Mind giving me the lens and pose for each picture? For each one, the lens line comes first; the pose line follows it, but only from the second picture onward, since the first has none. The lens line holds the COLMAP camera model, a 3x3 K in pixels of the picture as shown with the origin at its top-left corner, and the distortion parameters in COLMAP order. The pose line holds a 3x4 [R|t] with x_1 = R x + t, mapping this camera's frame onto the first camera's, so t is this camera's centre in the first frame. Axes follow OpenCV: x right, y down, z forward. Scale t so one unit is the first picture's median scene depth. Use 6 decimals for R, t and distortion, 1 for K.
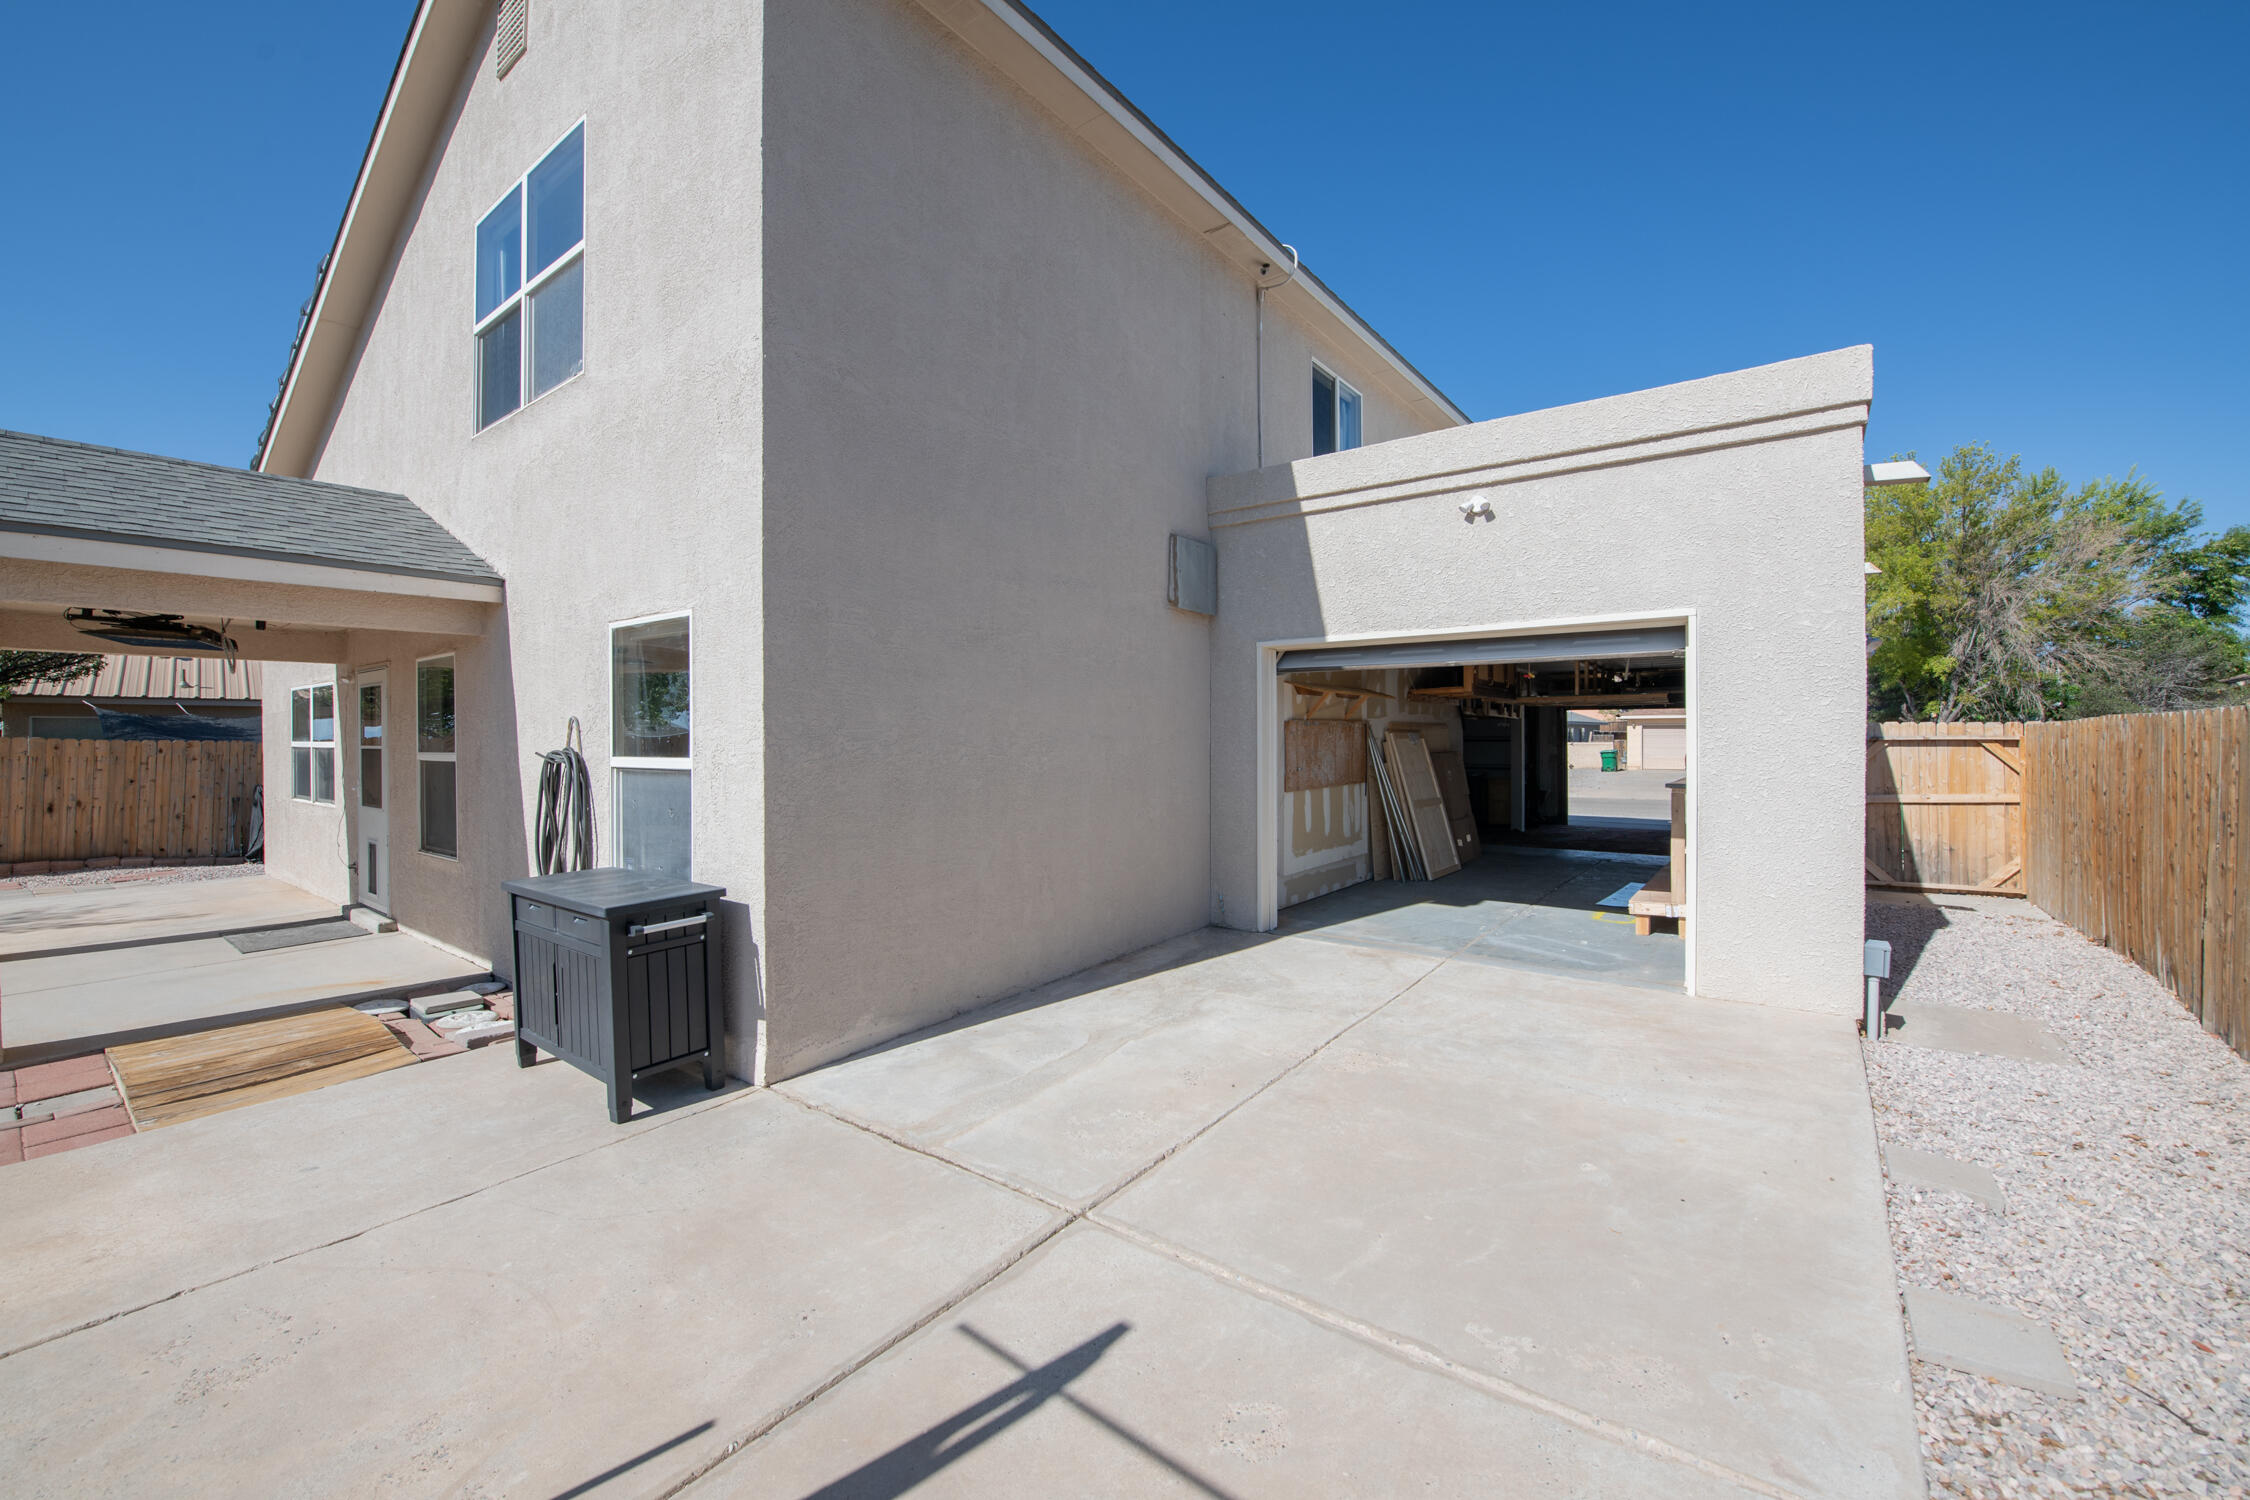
lens RADIAL K [[904.6, 0, 1124.5], [0, 904.6, 747.2], [0, 0, 1]] dist [-0.019467, -0.000646]
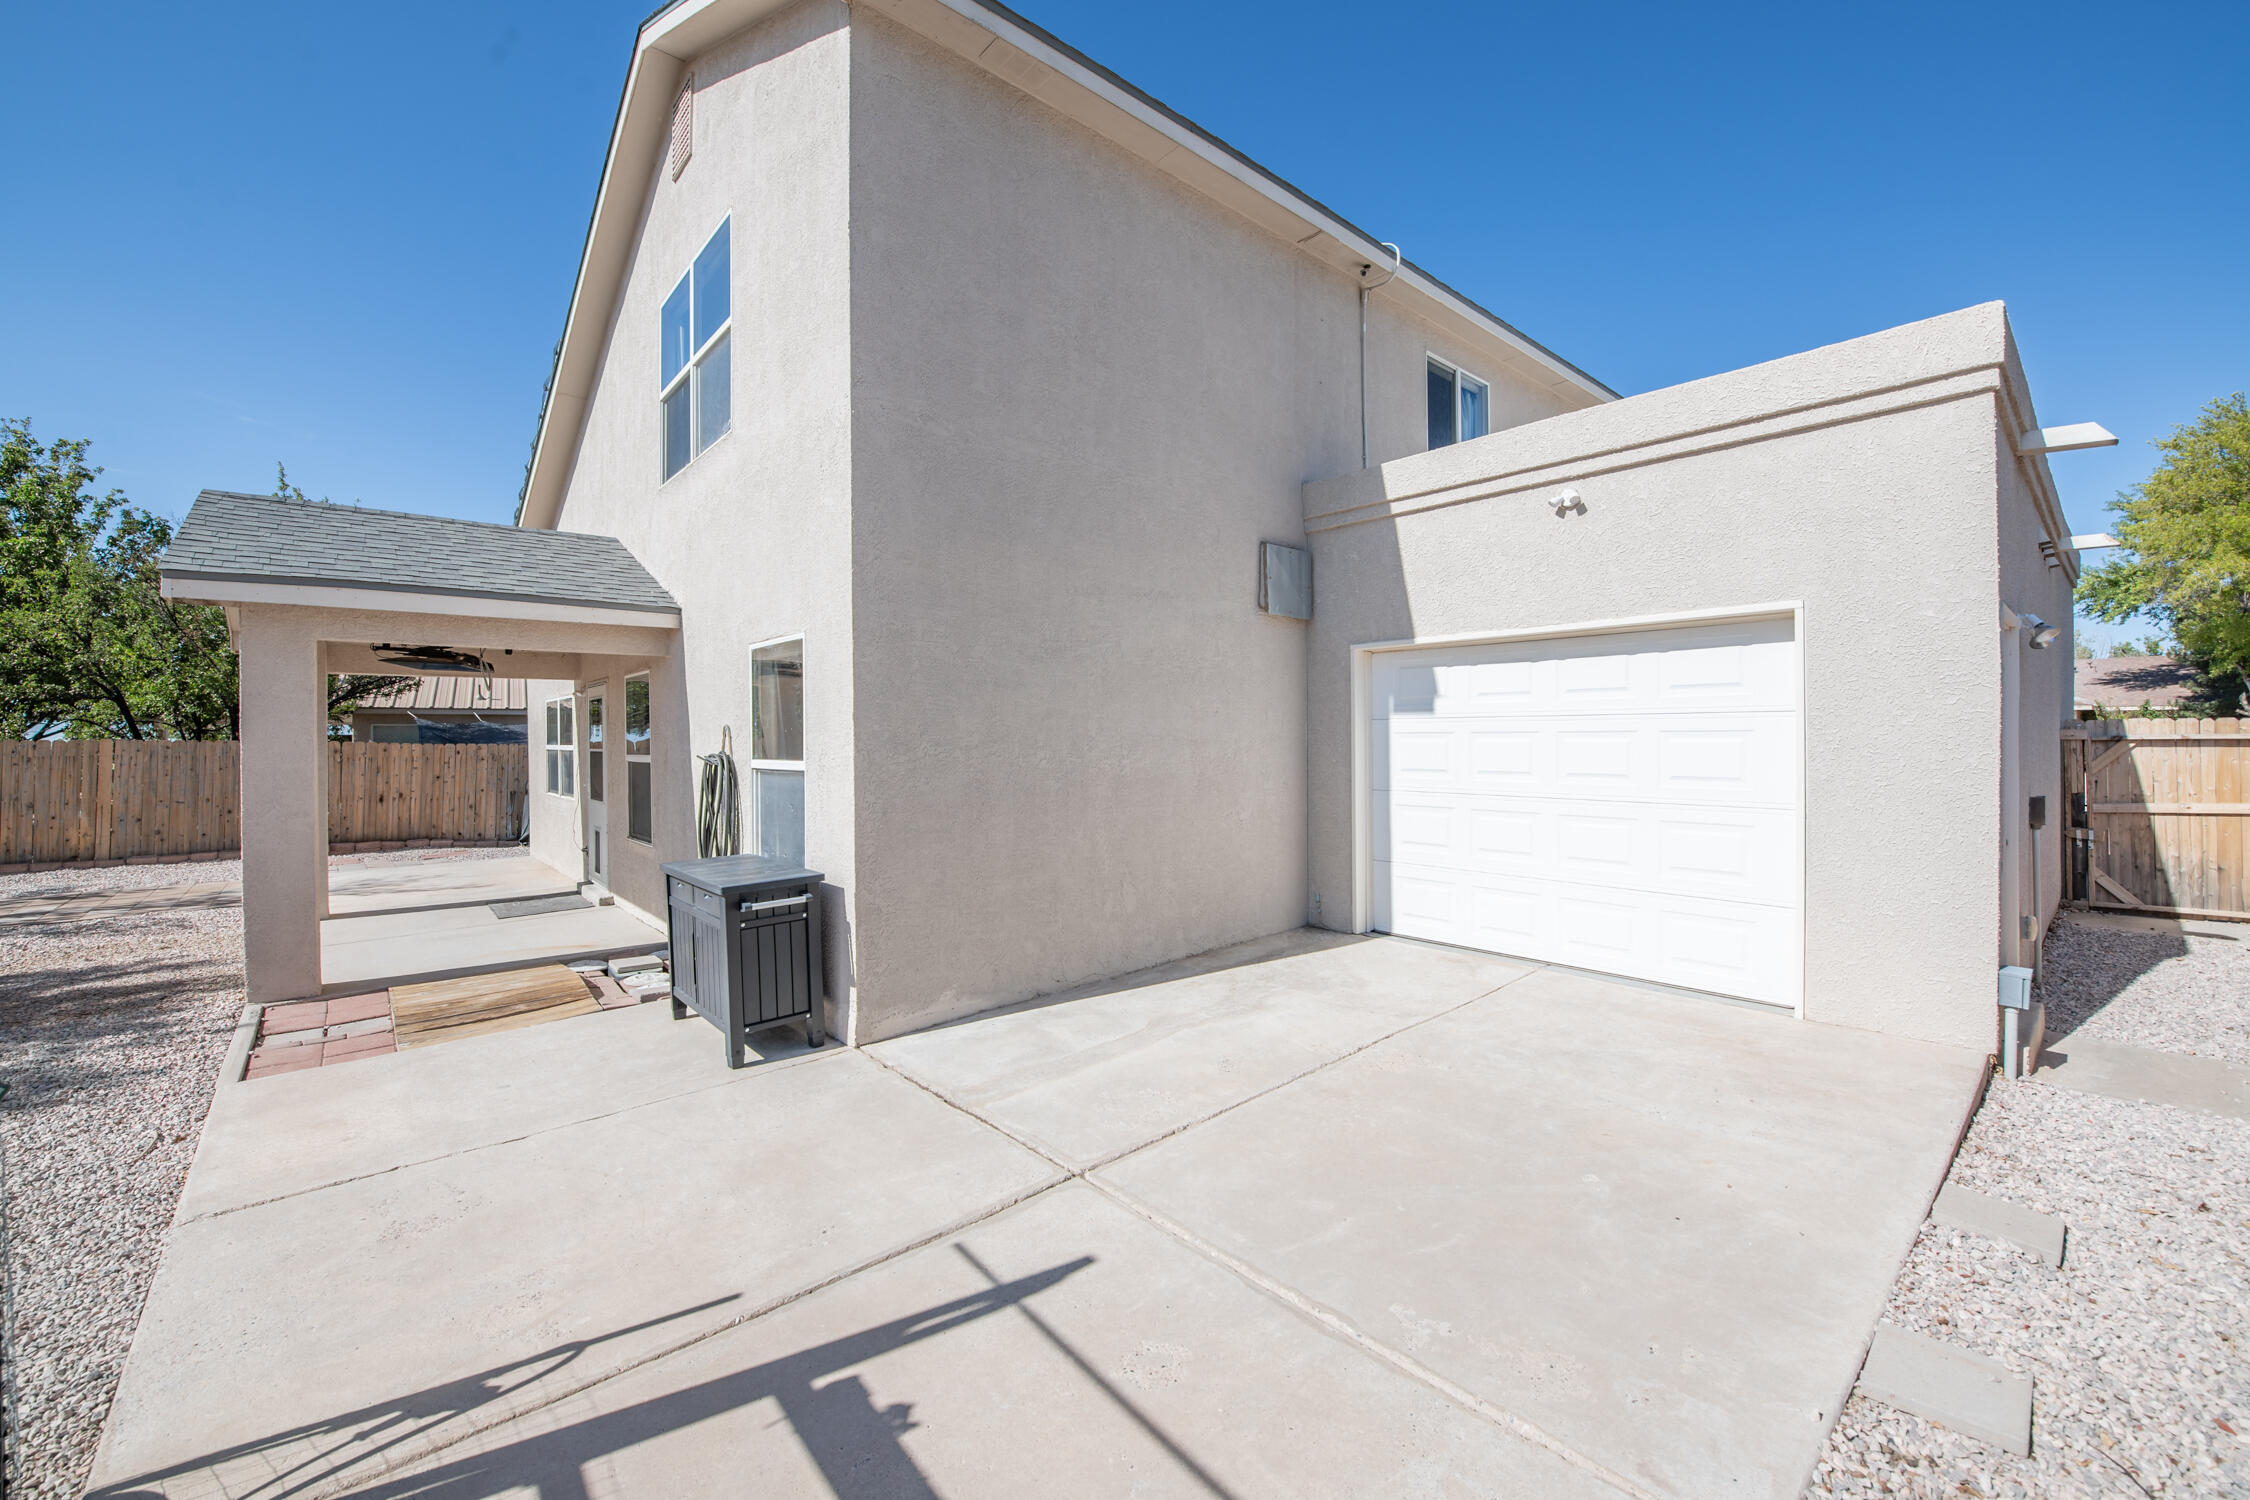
lens RADIAL K [[904.6, 0, 1125.7], [0, 904.6, 747.7], [0, 0, 1]] dist [-0.019467, -0.000646]
pose [[0.978900, -0.001659, -0.204335, 0.146907], [0.001902, 0.999998, 0.000993, -0.004930], [0.204333, -0.001361, 0.978900, -0.046714]]
